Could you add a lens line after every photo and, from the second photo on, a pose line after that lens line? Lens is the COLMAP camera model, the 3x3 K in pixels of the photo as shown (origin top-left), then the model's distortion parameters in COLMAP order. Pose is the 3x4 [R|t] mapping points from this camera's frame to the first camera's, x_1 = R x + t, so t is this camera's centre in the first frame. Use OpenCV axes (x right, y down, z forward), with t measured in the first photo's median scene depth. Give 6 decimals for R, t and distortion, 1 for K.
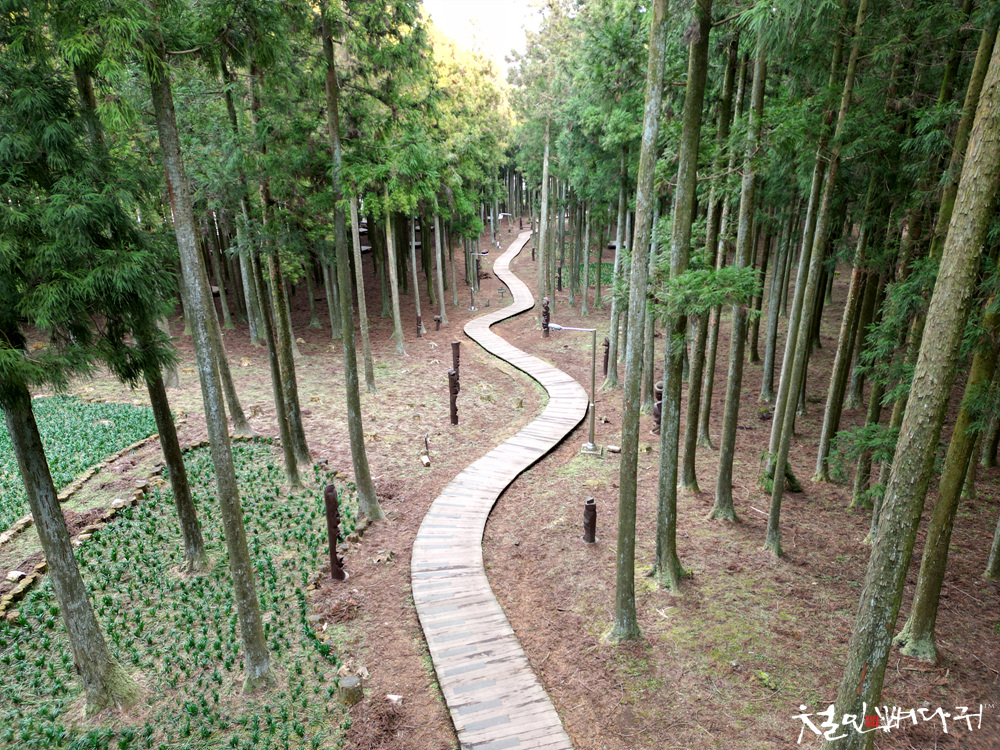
lens RADIAL K [[693.9, 0, 500.0], [0, 693.9, 375.0], [0, 0, 1]] dist [0.100859, -0.104007]
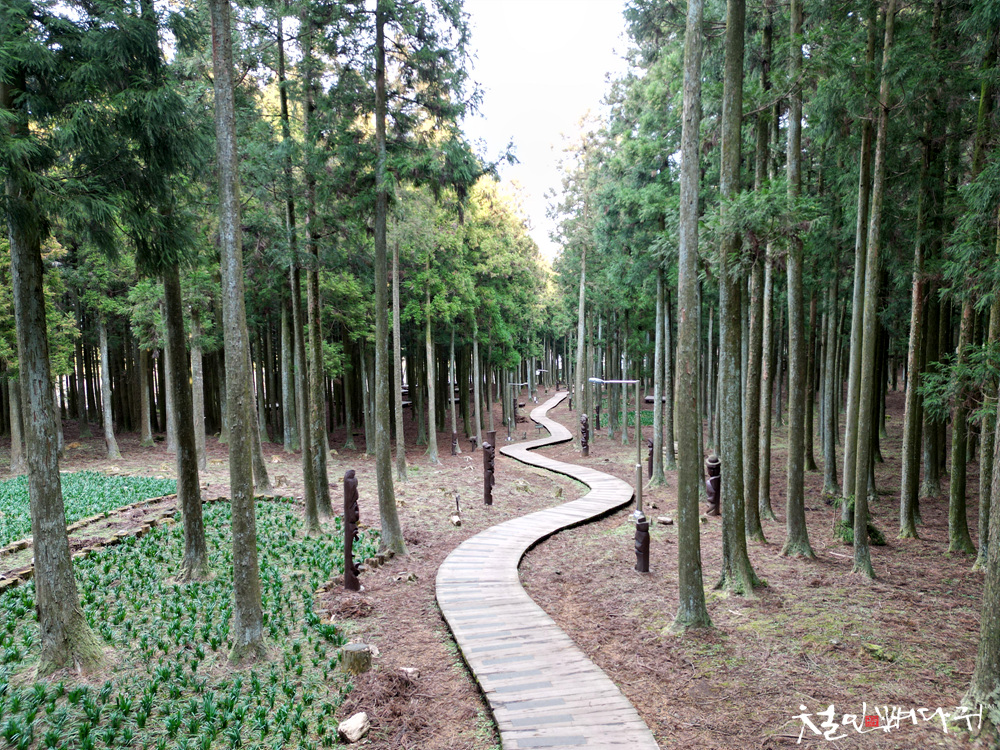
lens RADIAL K [[693.9, 0, 500.0], [0, 693.9, 375.0], [0, 0, 1]] dist [0.100859, -0.104007]
pose [[0.998577, 0.004736, -0.053111, -0.002486], [-0.018885, 0.962901, -0.269194, 0.228782], [0.049865, 0.269814, 0.961621, 0.089630]]
